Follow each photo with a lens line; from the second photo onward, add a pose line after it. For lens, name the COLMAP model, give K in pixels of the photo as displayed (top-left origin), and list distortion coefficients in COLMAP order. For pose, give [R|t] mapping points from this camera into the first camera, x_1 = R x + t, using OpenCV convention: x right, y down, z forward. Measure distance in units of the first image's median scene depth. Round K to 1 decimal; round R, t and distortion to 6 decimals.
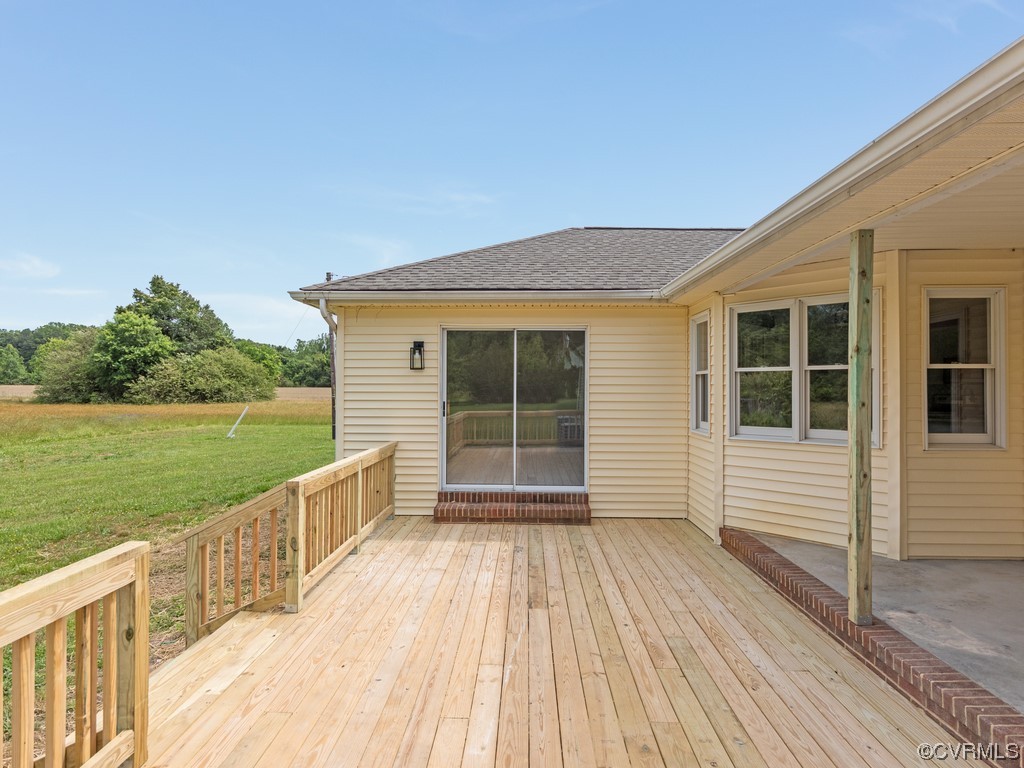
lens RADIAL K [[562.5, 0, 512.0], [0, 562.5, 384.0], [0, 0, 1]] dist [0.003860, 0.001253]
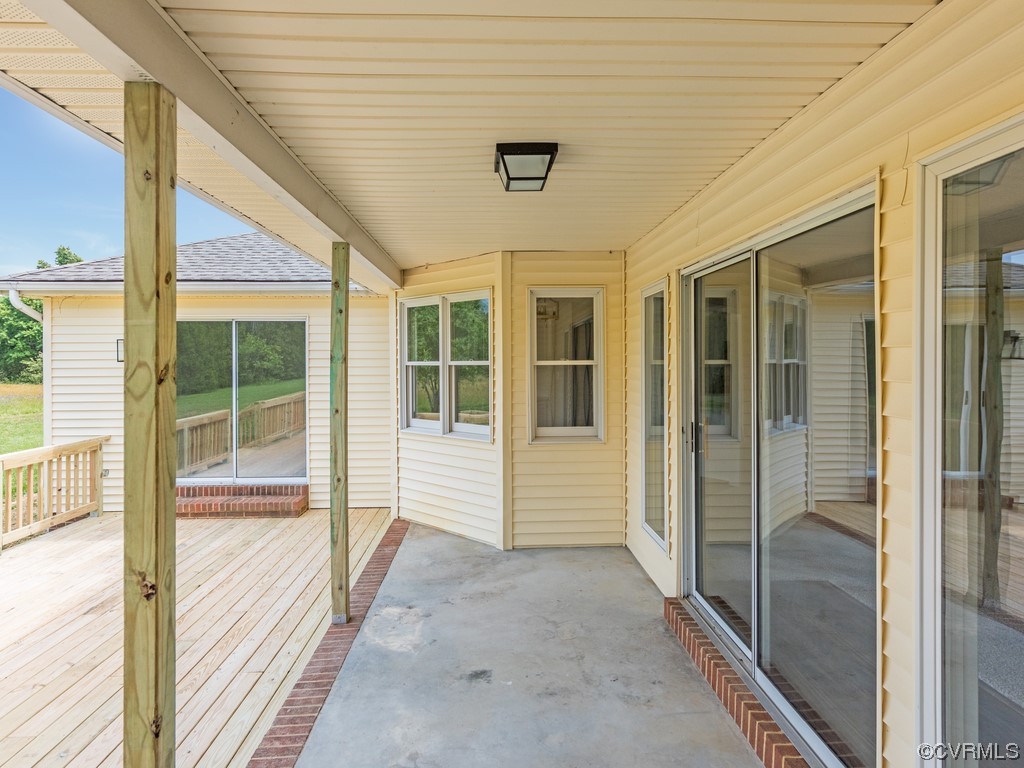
lens RADIAL K [[571.3, 0, 513.7], [0, 571.3, 360.5], [0, 0, 1]] dist [0.002218, 0.000547]
pose [[0.997336, -0.007097, 0.072595, 0.452385], [0.006581, 0.999951, 0.007352, -0.032321], [-0.072643, -0.006854, 0.997334, -0.036139]]
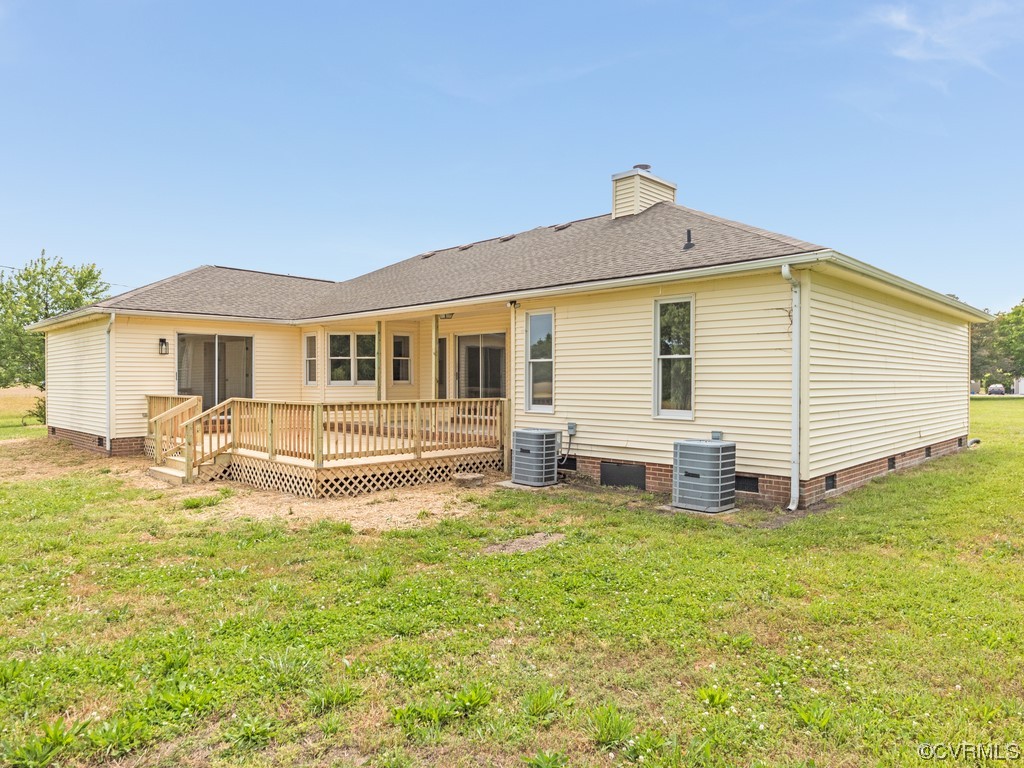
lens RADIAL K [[654.4, 0, 512.3], [0, 654.4, 381.6], [0, 0, 1]] dist [-0.001087, -0.000184]
pose [[0.683963, -0.006102, 0.729491, -0.996801], [-0.001584, 0.999950, 0.009849, 0.042509], [-0.729515, -0.007892, 0.683919, -1.344060]]
